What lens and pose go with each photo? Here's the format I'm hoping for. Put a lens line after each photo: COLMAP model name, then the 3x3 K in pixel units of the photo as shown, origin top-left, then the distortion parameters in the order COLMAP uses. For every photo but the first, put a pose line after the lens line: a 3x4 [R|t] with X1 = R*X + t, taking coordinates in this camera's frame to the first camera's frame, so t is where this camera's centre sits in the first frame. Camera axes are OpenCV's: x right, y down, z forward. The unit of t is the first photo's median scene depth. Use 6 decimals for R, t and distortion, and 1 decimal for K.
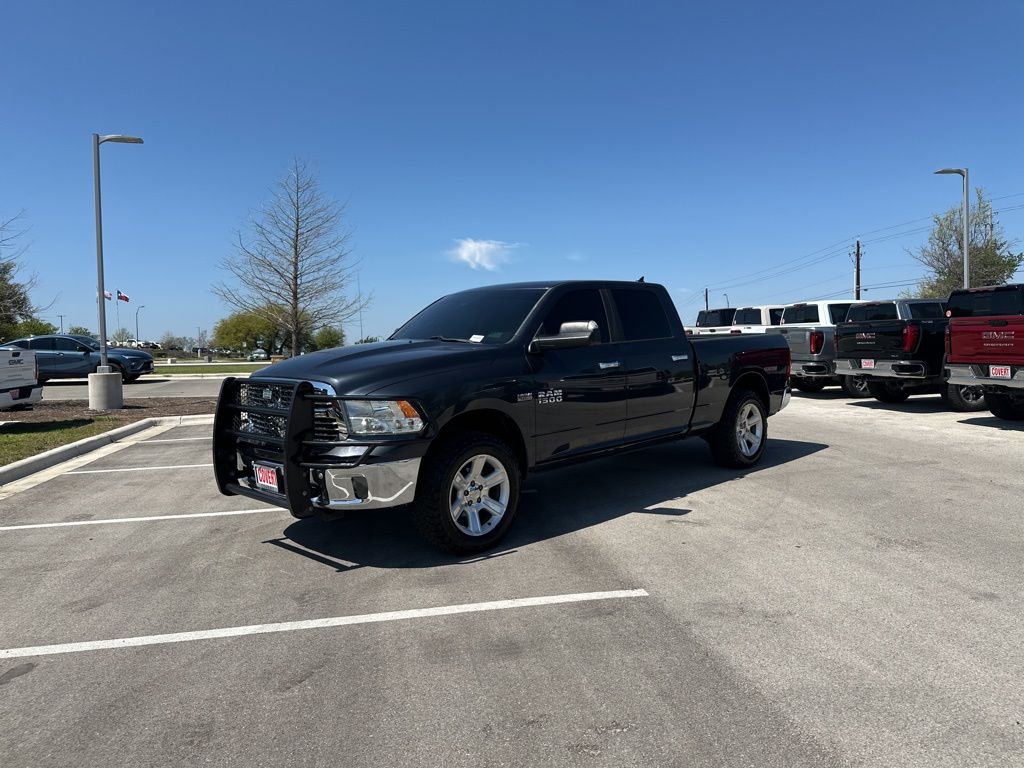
lens RADIAL K [[712.9, 0, 517.4], [0, 712.9, 382.8], [0, 0, 1]] dist [0.086686, -0.124634]
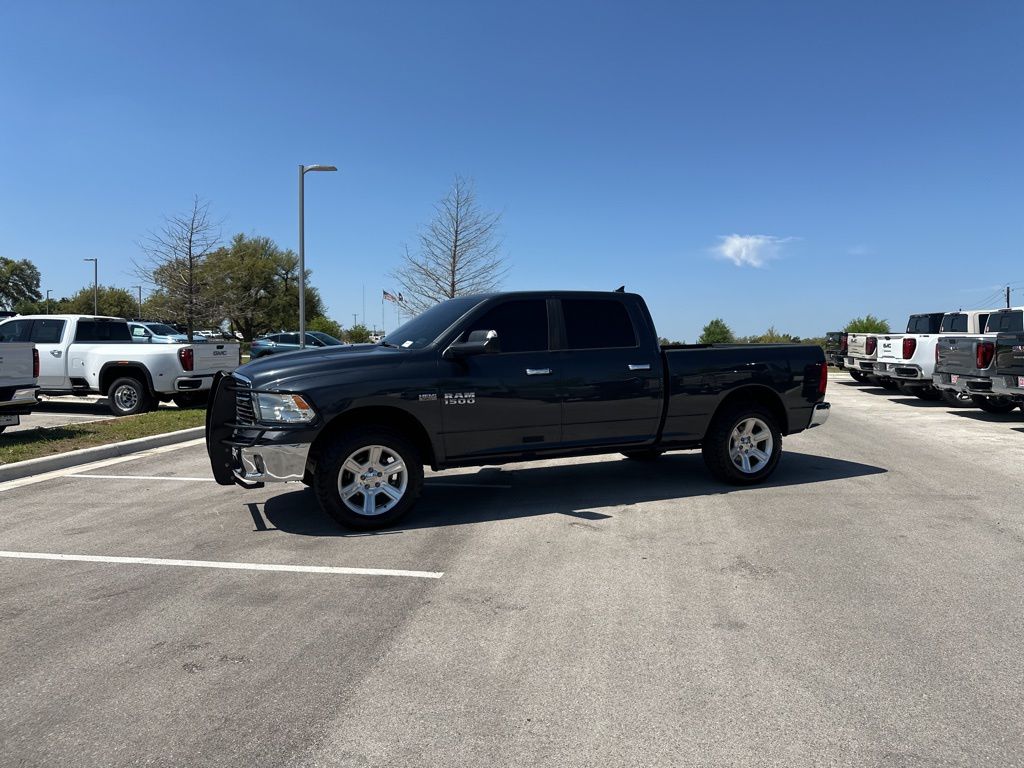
lens RADIAL K [[716.9, 0, 512.0], [0, 716.9, 384.0], [0, 0, 1]] dist [0.089927, -0.131699]
pose [[0.934997, 0.041835, -0.352179, 0.463106], [-0.041353, 0.999105, 0.008896, -0.014461], [0.352236, 0.006246, 0.935890, -0.007467]]
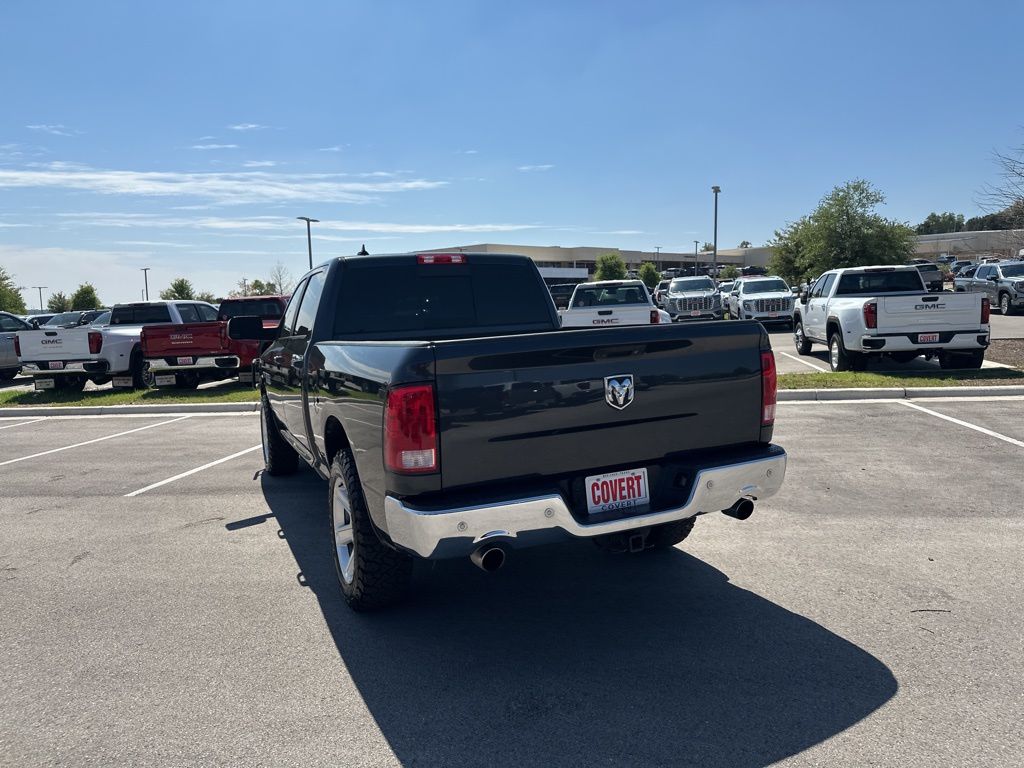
lens RADIAL K [[716.9, 0, 512.0], [0, 716.9, 384.0], [0, 0, 1]] dist [0.089927, -0.131699]
pose [[-0.351901, 0.136226, -0.926071, 0.935552], [-0.004235, 0.989111, 0.147108, -0.138022], [0.936028, 0.055689, -0.347492, 1.639507]]
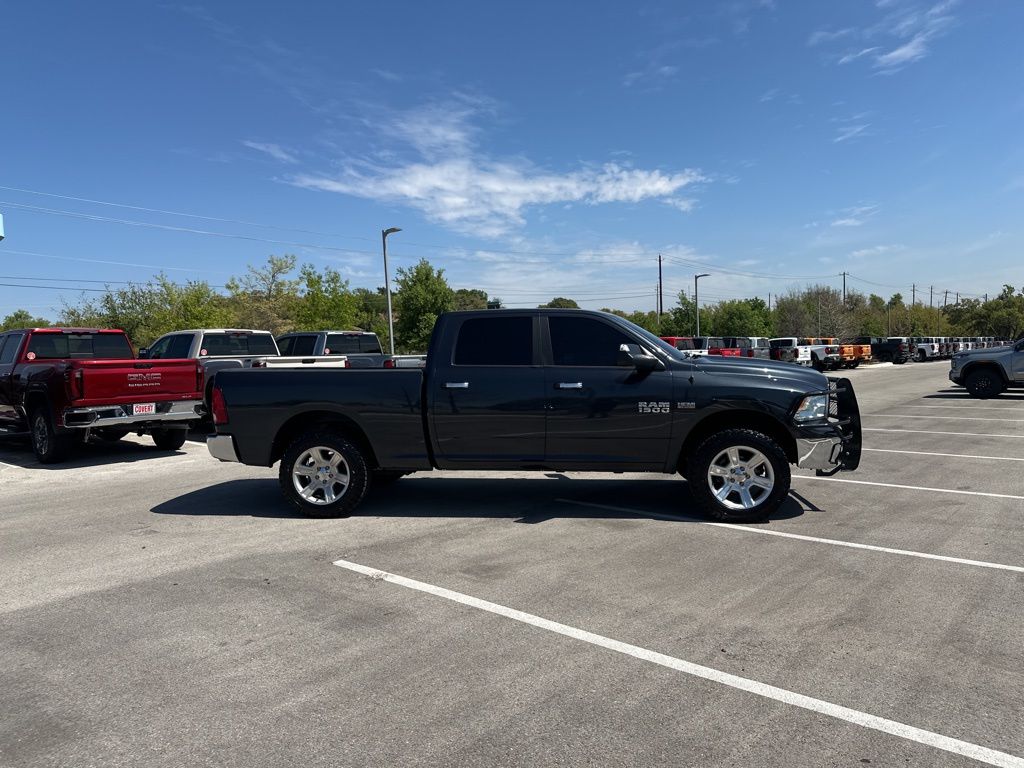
lens RADIAL K [[719.1, 0, 512.0], [0, 719.1, 384.0], [0, 0, 1]] dist [0.085581, -0.137742]
pose [[-0.611879, 0.014246, 0.790823, -0.913392], [0.091987, 0.994335, 0.053261, -0.097757], [-0.785584, 0.105335, -0.609723, 1.958314]]
